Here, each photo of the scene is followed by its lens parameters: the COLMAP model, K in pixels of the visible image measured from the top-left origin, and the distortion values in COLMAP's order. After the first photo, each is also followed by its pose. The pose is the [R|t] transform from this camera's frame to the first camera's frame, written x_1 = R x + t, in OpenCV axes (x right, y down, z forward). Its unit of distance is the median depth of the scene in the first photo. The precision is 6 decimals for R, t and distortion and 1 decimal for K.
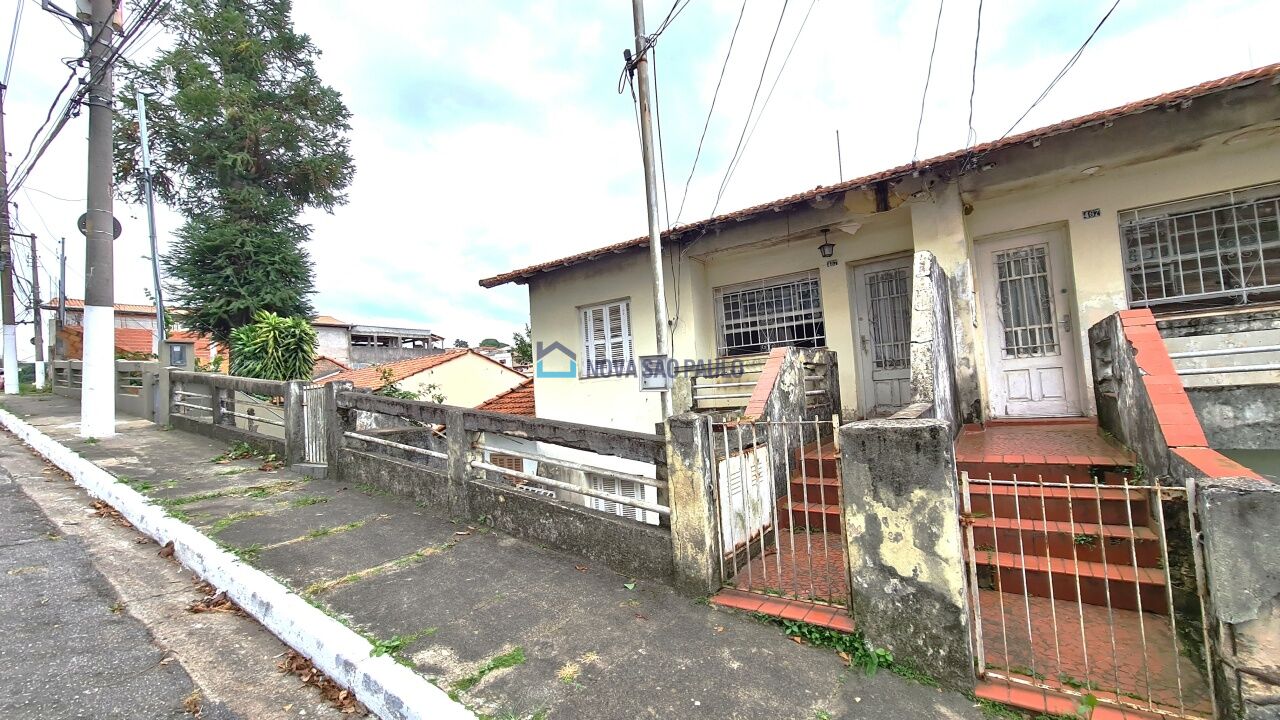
lens RADIAL K [[524.0, 0, 640.8], [0, 524.0, 361.7], [0, 0, 1]] dist [0.000791, 0.000932]
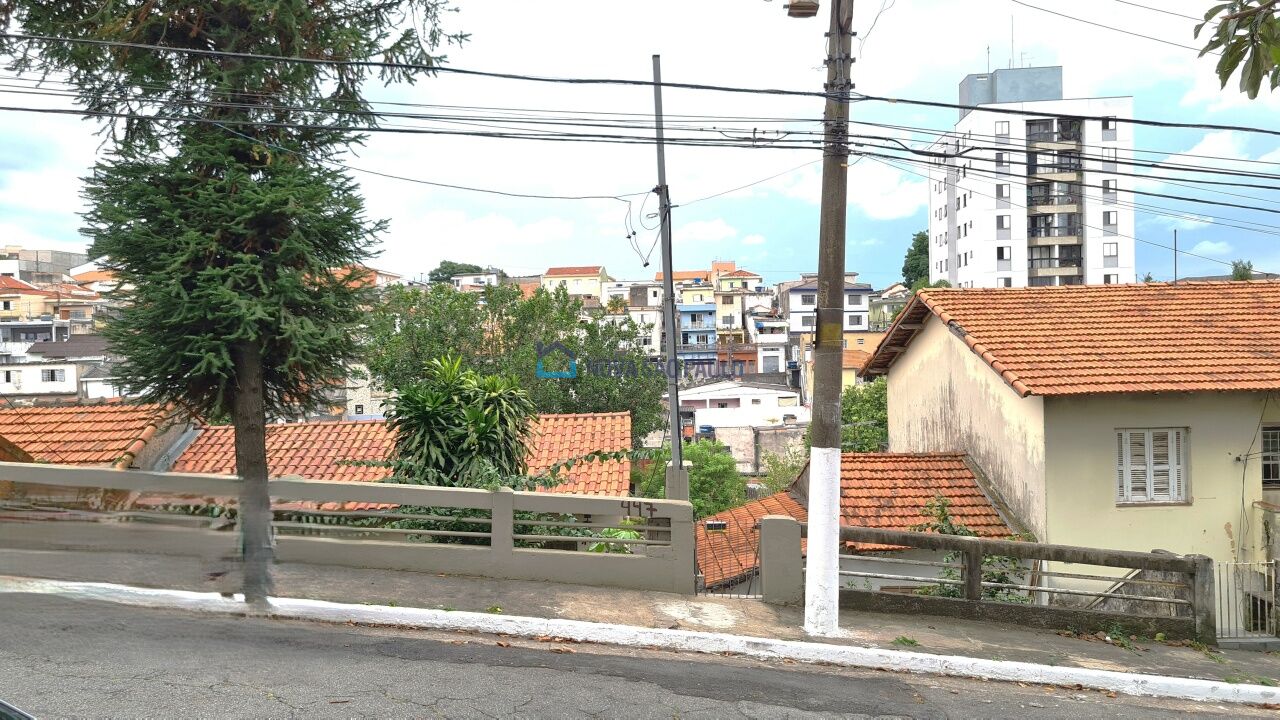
lens RADIAL K [[956.6, 0, 639.9], [0, 956.6, 355.0], [0, 0, 1]] dist [0.056044, -0.034832]
pose [[0.814253, 0.038442, 0.579236, -1.998469], [-0.062626, 0.997799, 0.021815, -0.242201], [-0.577122, -0.054038, 0.814868, 0.110259]]
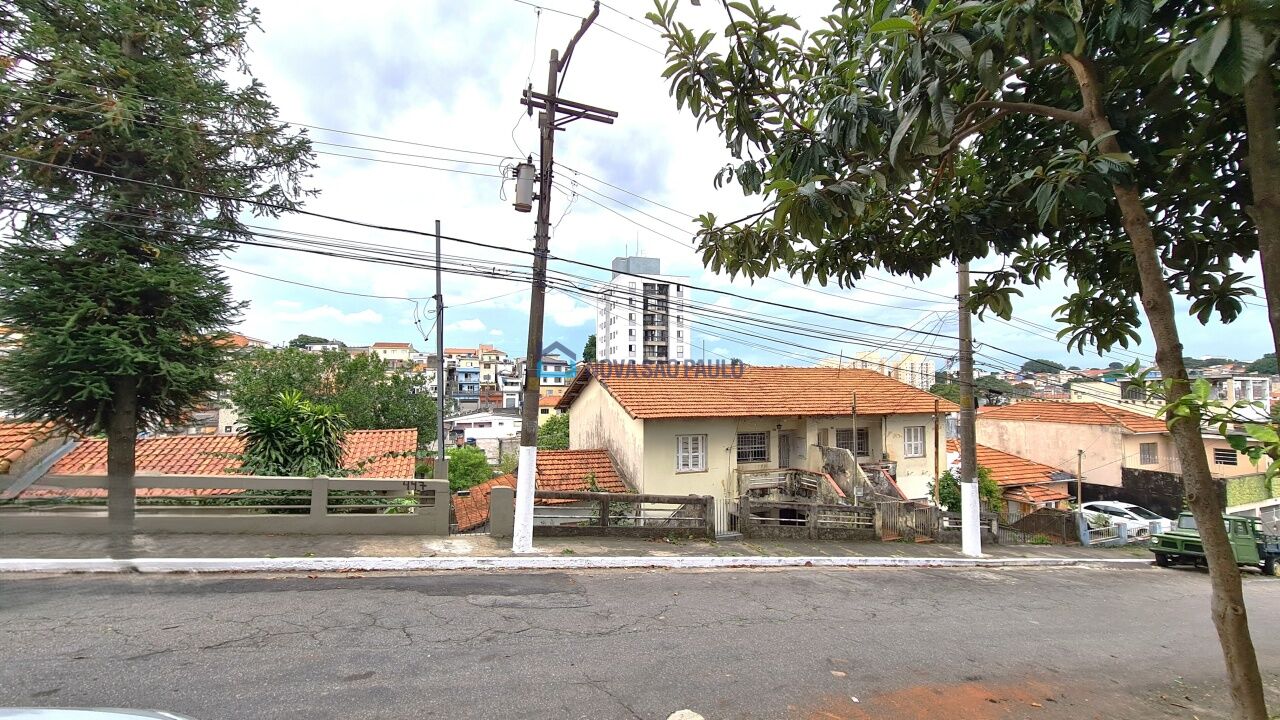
lens RADIAL K [[524.0, 0, 639.3], [0, 524.0, 364.6], [0, 0, 1]] dist [0.000791, 0.000932]
pose [[0.545610, 0.104915, 0.831446, -1.971575], [-0.083995, 0.993983, -0.070306, -0.235256], [-0.833819, -0.031478, 0.551139, 0.094198]]
